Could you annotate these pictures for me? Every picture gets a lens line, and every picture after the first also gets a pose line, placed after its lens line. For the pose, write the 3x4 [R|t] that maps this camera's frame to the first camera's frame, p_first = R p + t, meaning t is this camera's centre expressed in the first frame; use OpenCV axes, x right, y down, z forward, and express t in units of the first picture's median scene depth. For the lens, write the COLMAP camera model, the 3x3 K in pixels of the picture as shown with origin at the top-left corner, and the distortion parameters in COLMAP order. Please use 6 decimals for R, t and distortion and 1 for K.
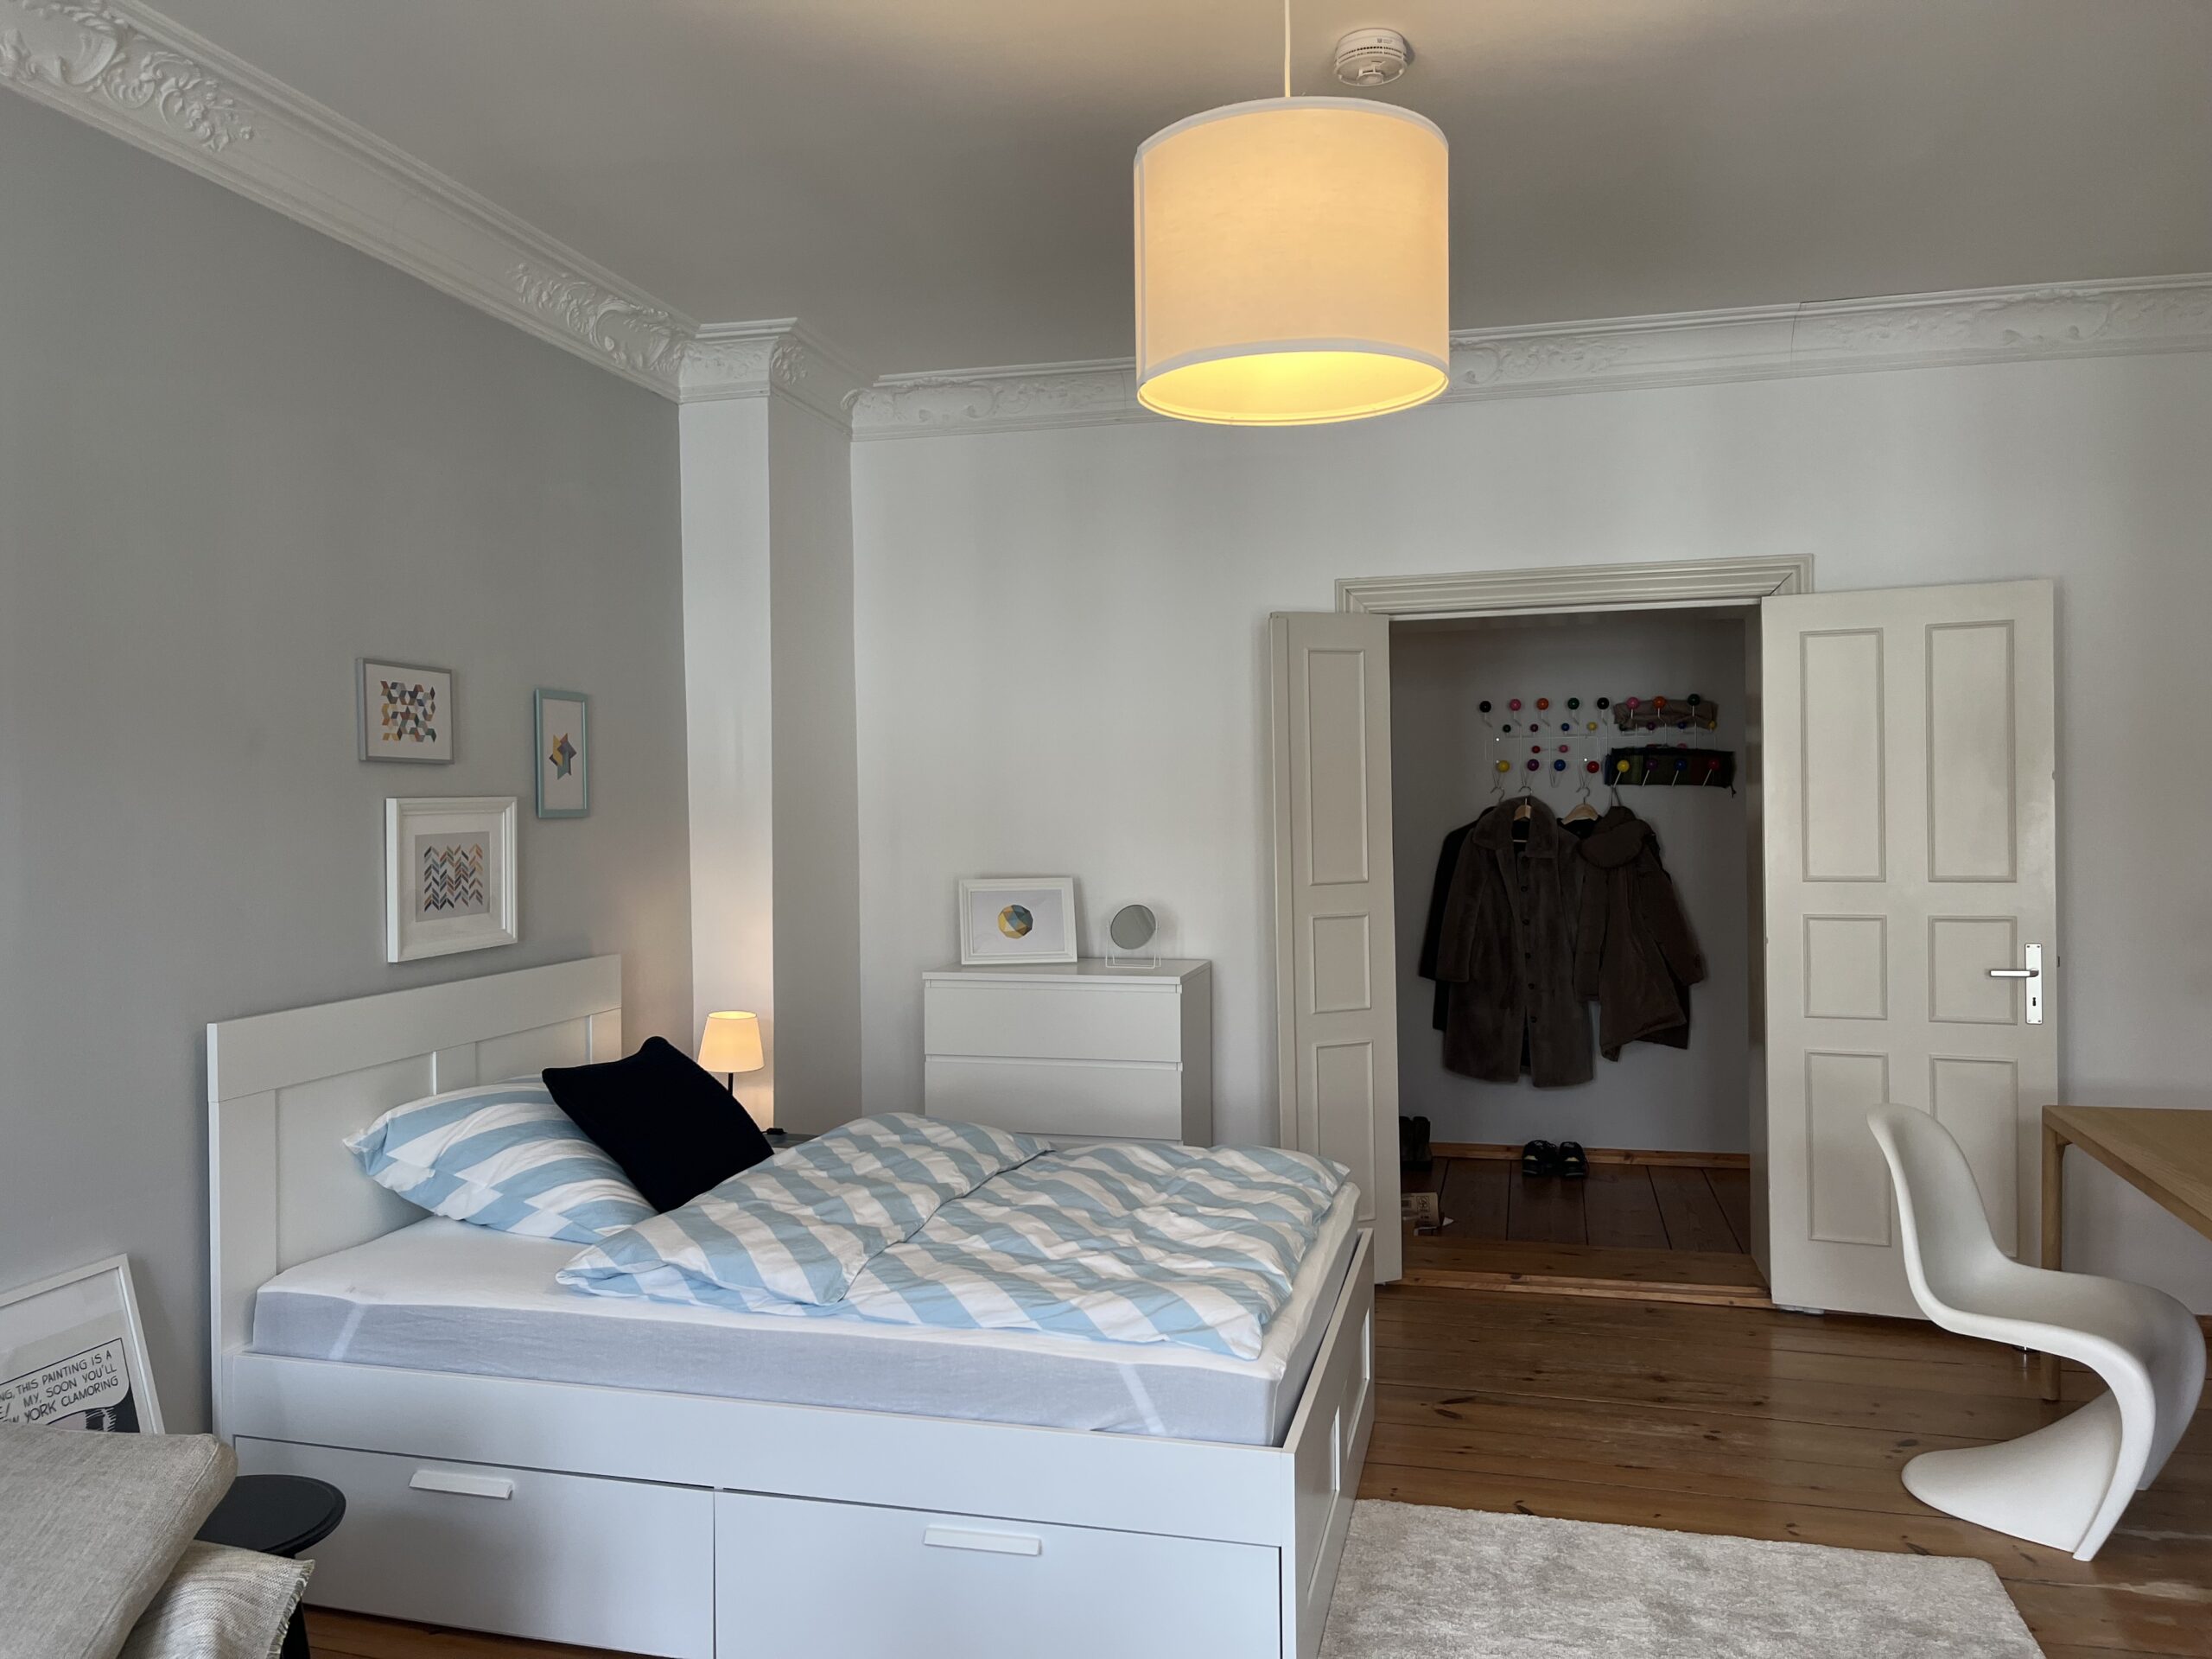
lens RADIAL K [[1681.1, 0, 1108.3], [0, 1681.1, 822.3], [0, 0, 1]] dist [0.064162, -0.087773]
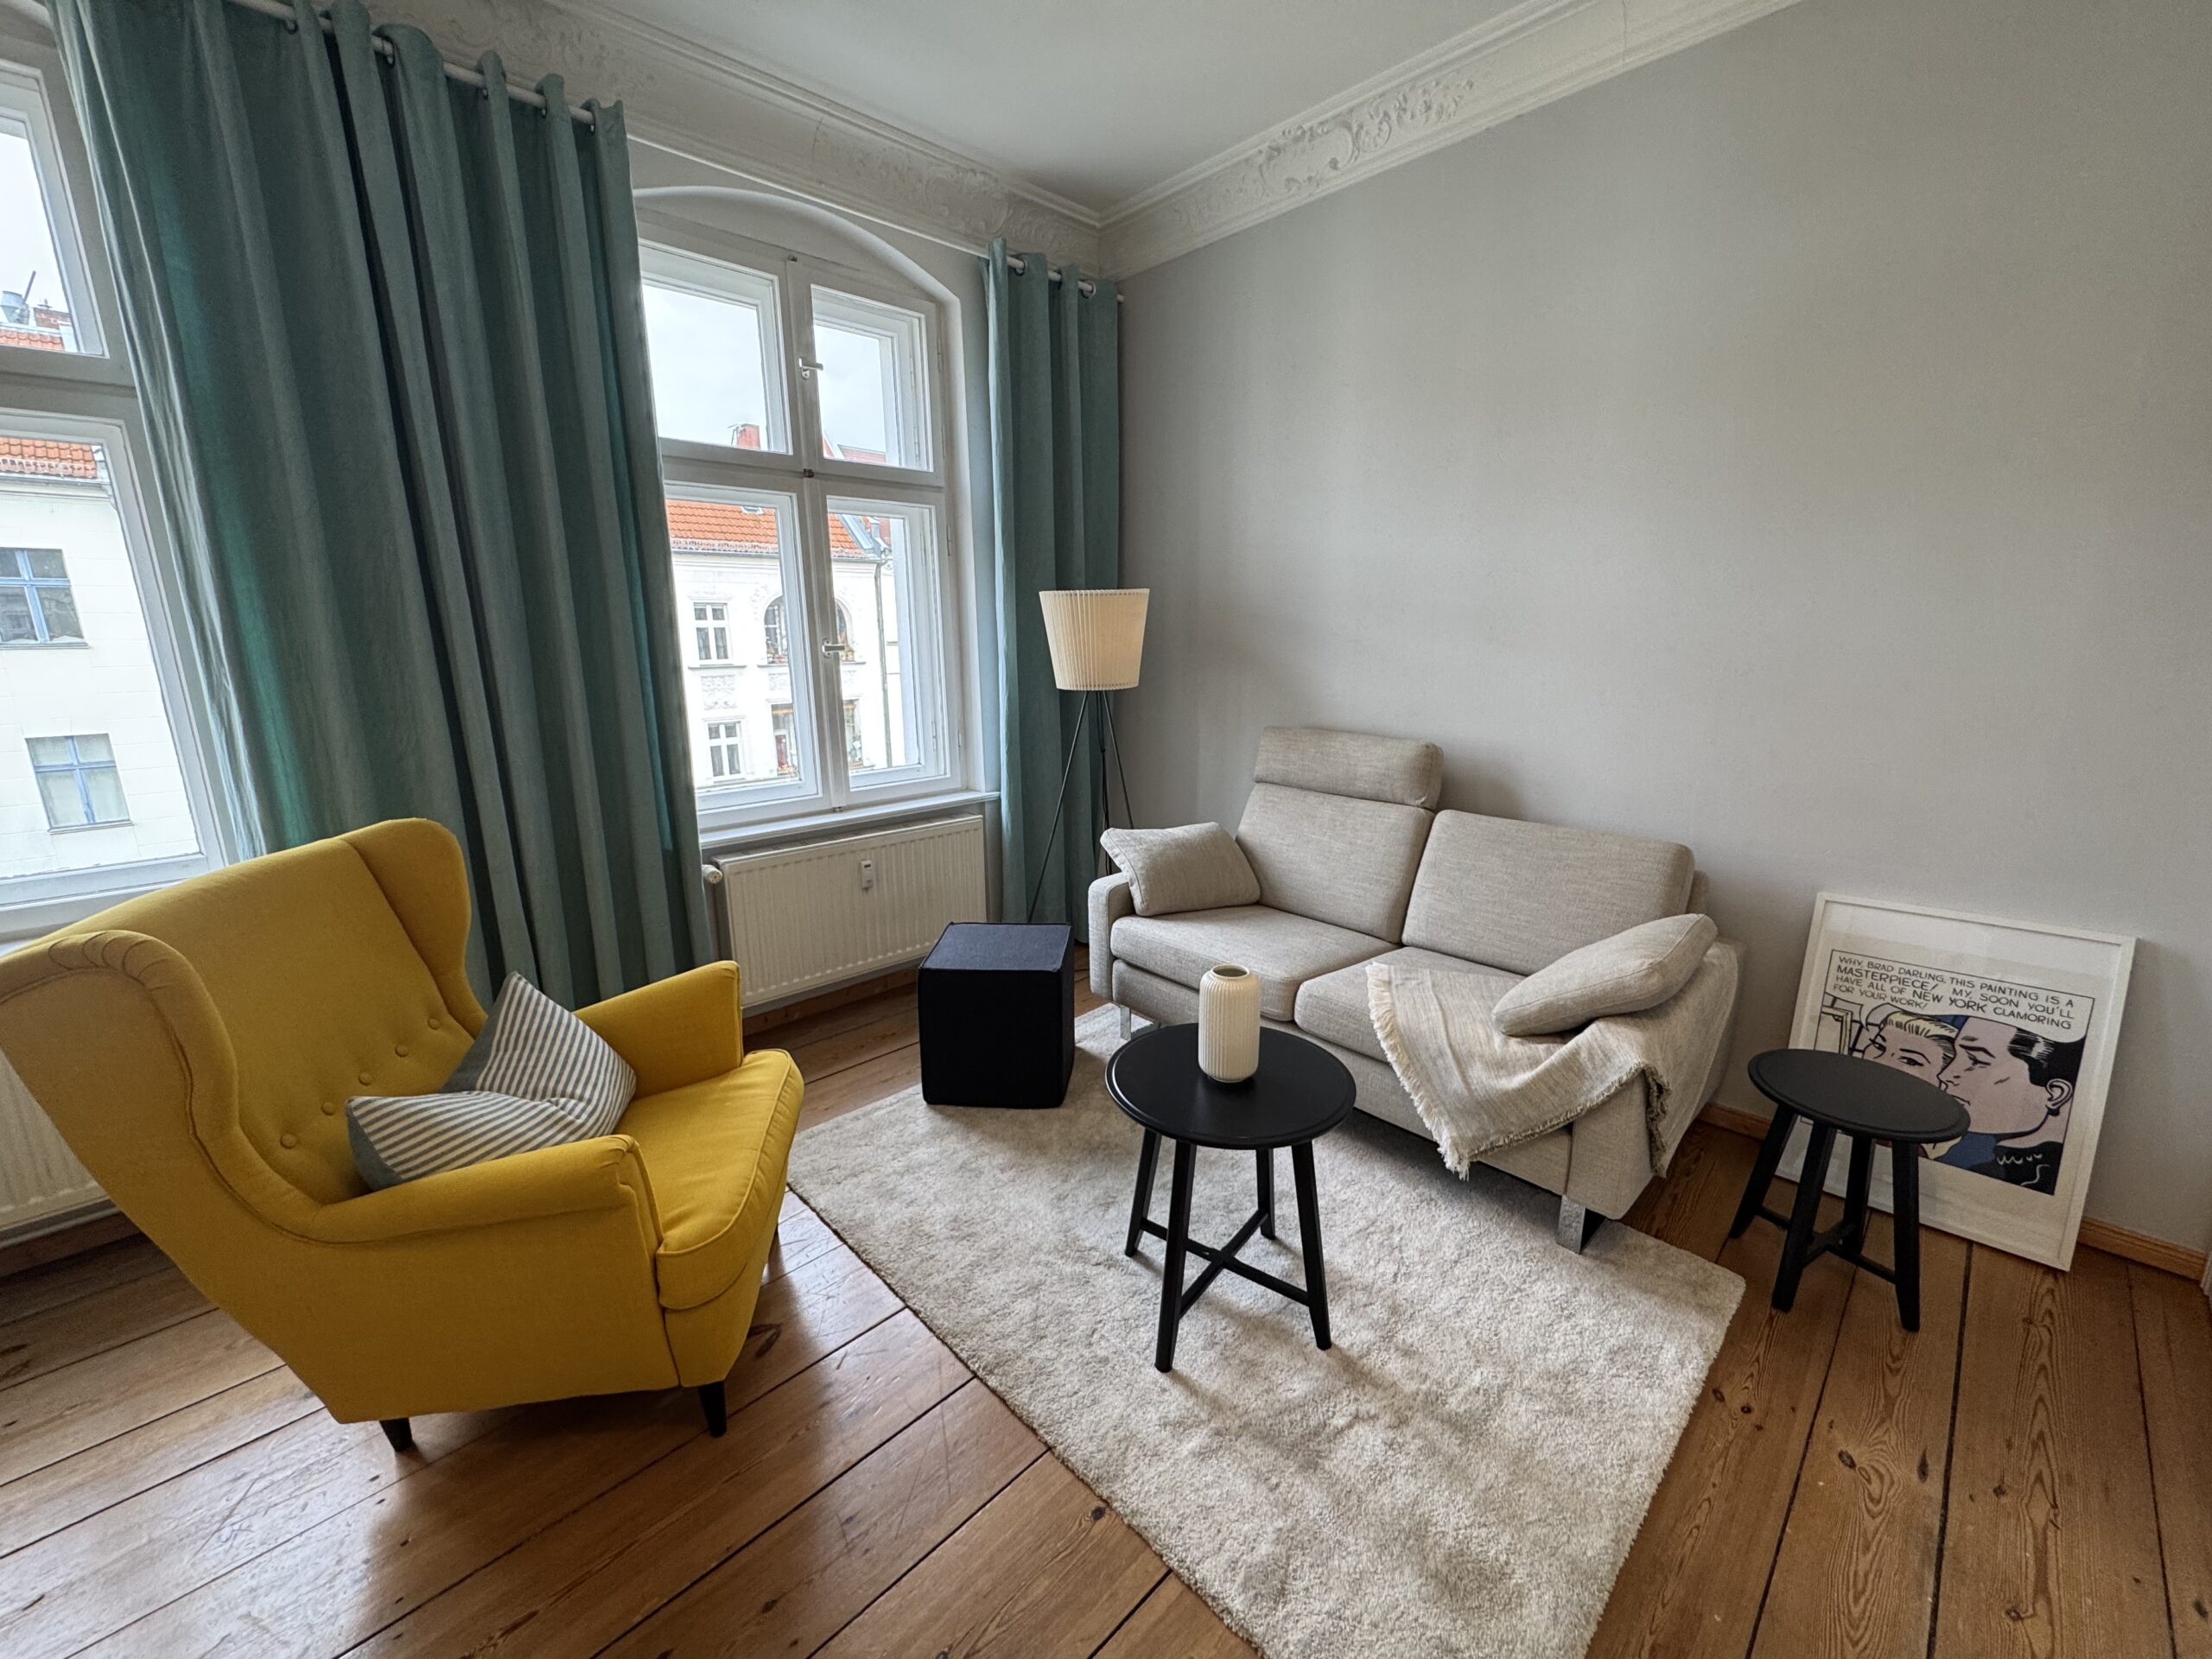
lens RADIAL K [[881.2, 0, 1105.4], [0, 881.2, 827.9], [0, 0, 1]] dist [-0.001526, -0.000074]
pose [[-0.528471, 0.198128, -0.825508, 0.210125], [0.005233, 0.973127, 0.230208, 0.029753], [0.848935, 0.117338, -0.515307, 0.540022]]
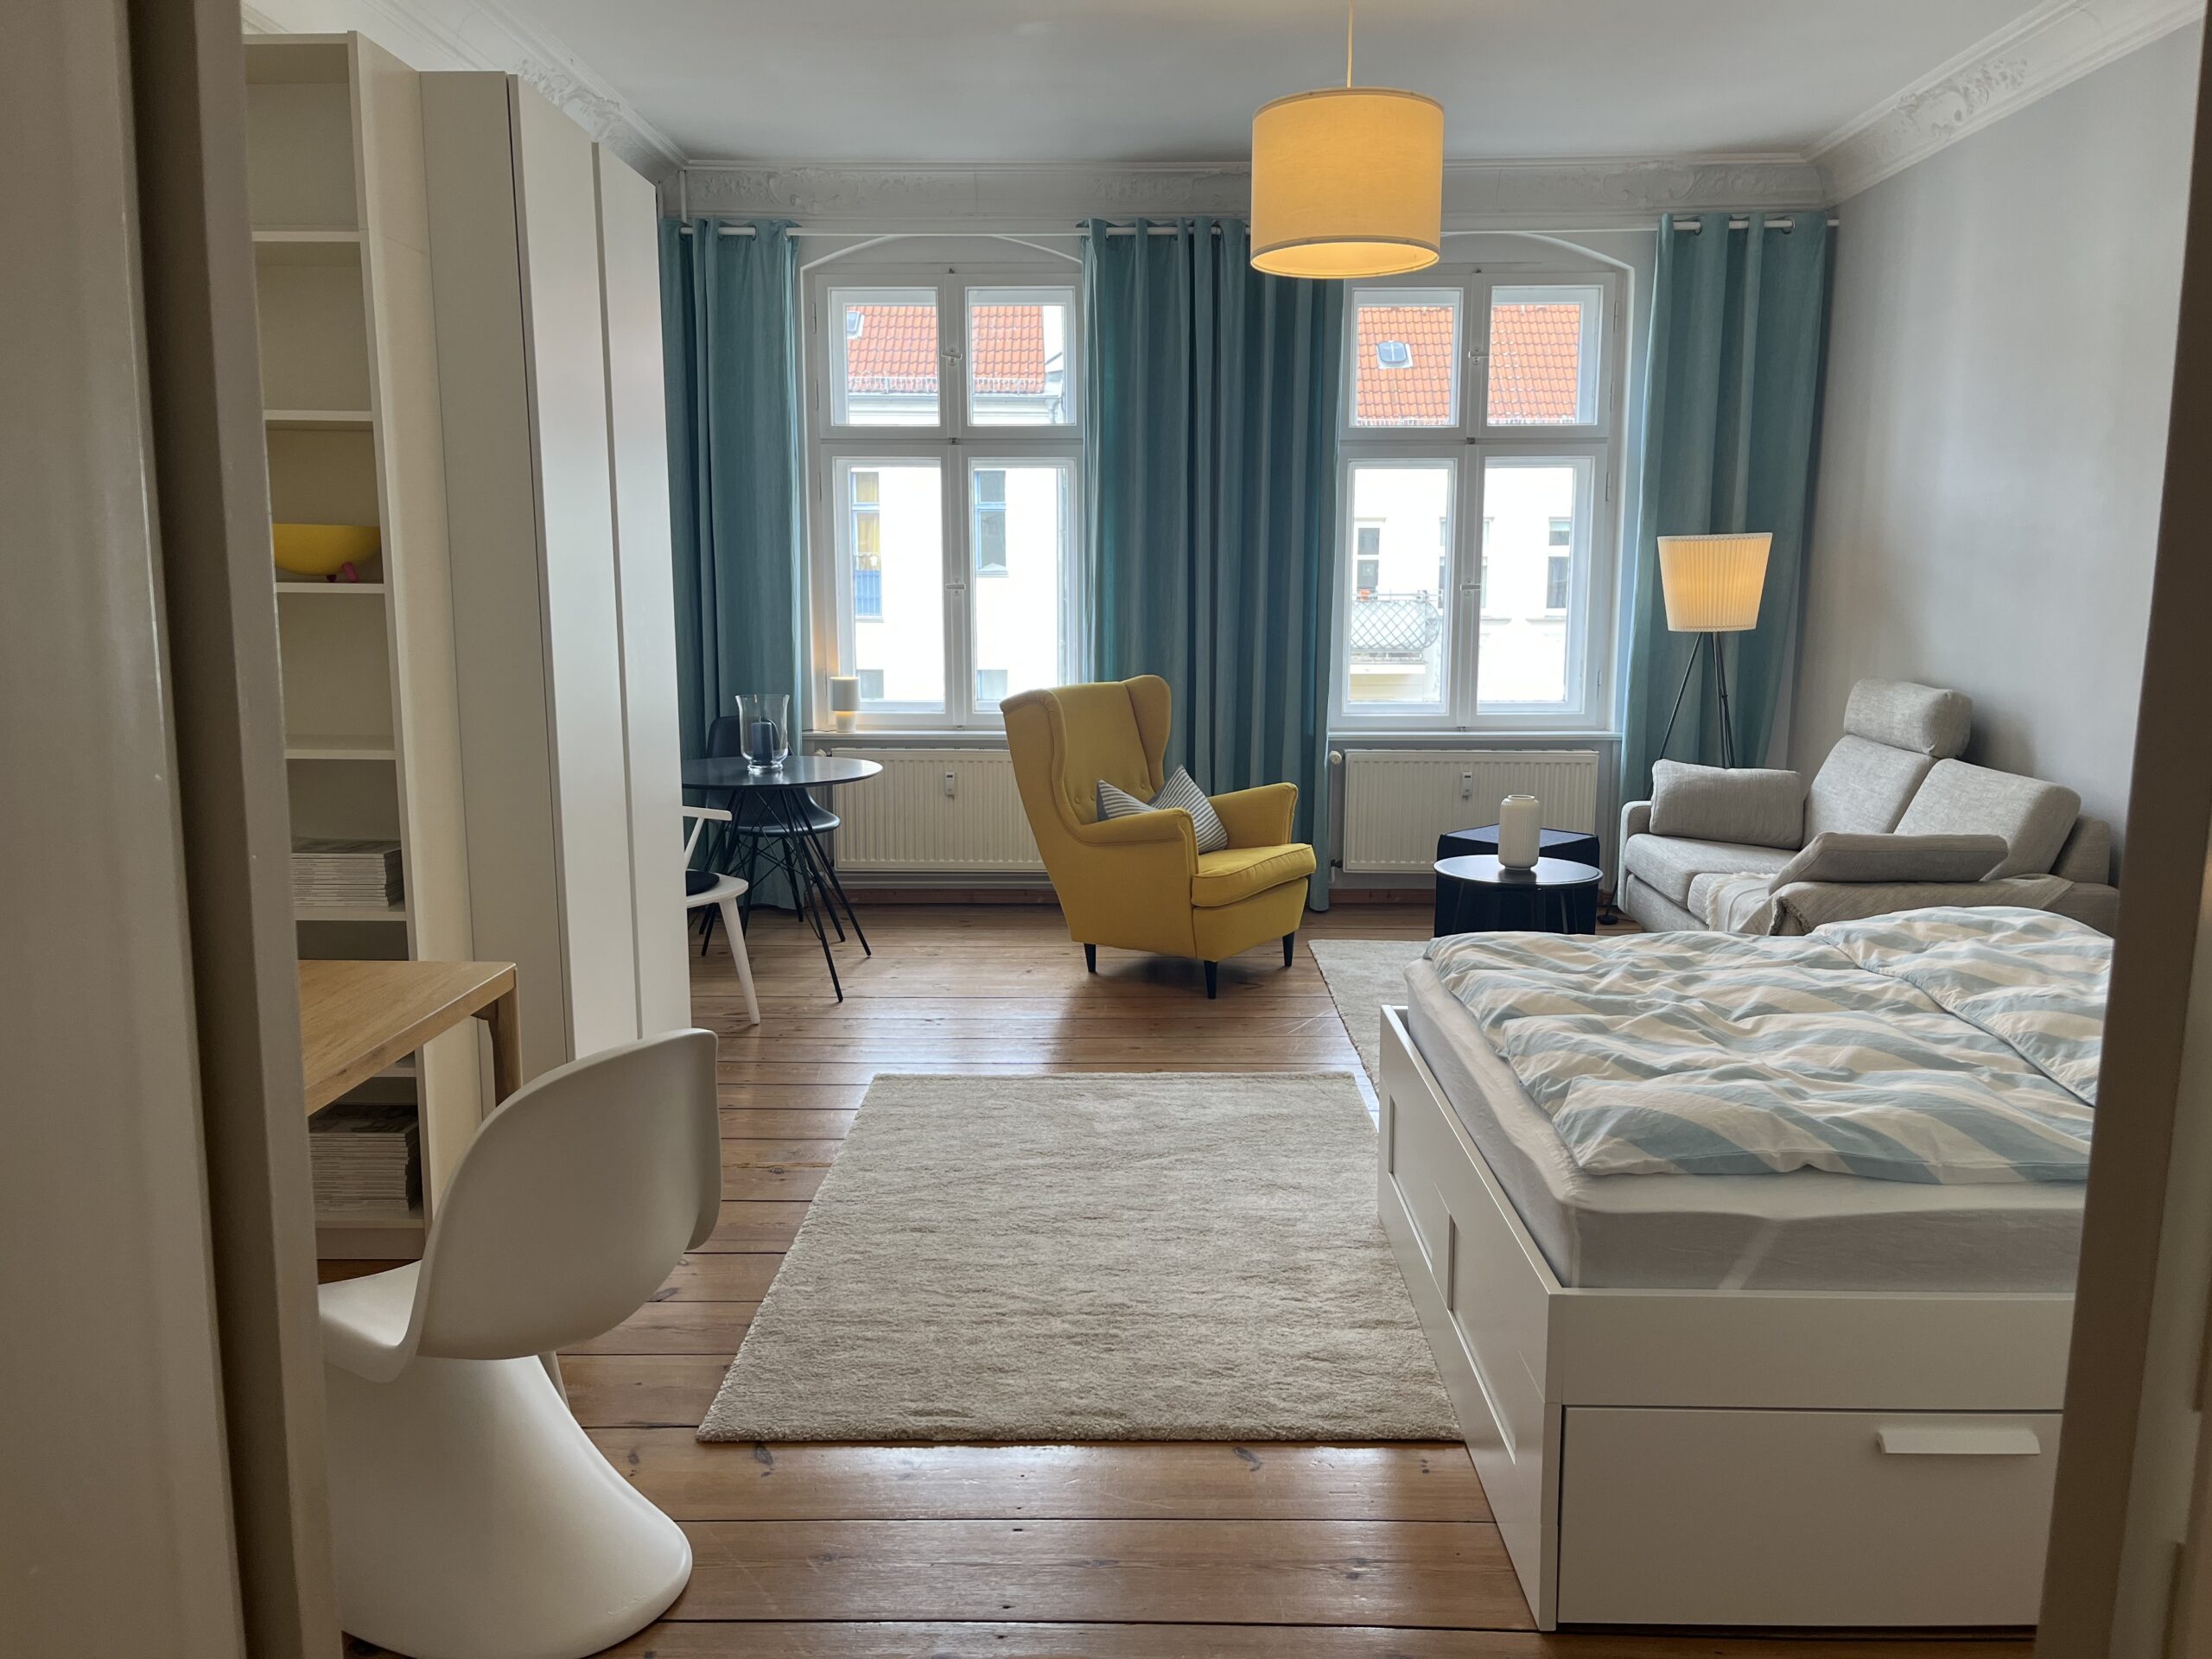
lens RADIAL K [[1681.1, 0, 1108.3], [0, 1681.1, 822.3], [0, 0, 1]] dist [0.064162, -0.087773]
pose [[-0.973460, 0.043565, -0.224671, 0.421136], [0.006876, 0.986839, 0.161561, 0.009294], [0.228752, 0.155728, -0.960948, 1.518290]]
